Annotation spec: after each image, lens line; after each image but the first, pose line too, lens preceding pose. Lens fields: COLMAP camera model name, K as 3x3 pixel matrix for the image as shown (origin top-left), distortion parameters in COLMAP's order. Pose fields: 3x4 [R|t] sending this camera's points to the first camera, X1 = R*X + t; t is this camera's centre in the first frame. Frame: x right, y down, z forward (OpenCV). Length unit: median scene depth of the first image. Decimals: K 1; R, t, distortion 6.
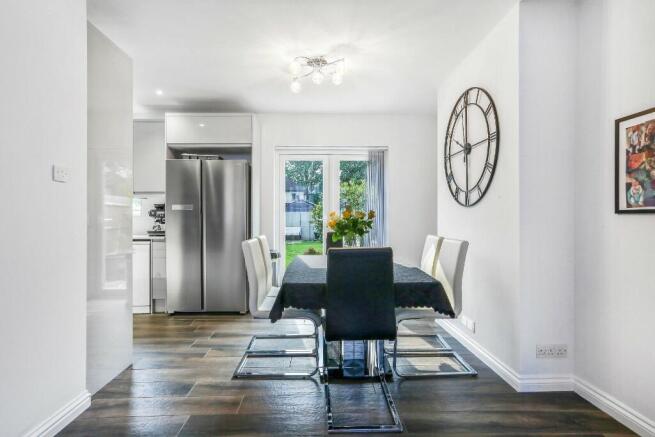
lens RADIAL K [[347.2, 0, 325.2], [0, 347.2, 208.5], [0, 0, 1]] dist [-0.031949, 0.000702]
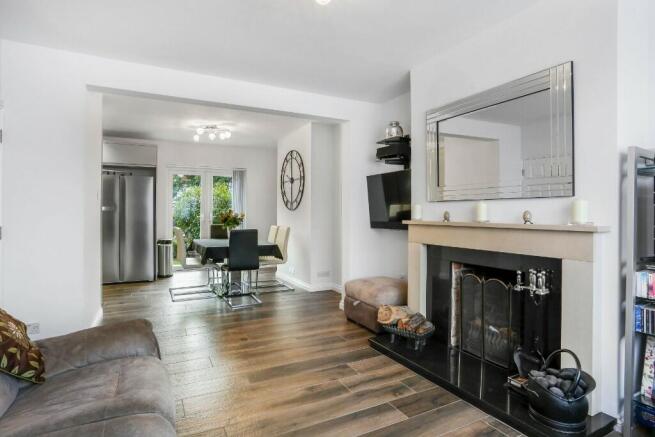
lens RADIAL K [[347.2, 0, 325.2], [0, 347.2, 208.5], [0, 0, 1]] dist [-0.031949, 0.000702]
pose [[0.902393, 0.003854, 0.430896, -0.270040], [-0.007583, 0.999947, 0.006936, -0.031434], [-0.430846, -0.009526, 0.902375, -0.878718]]
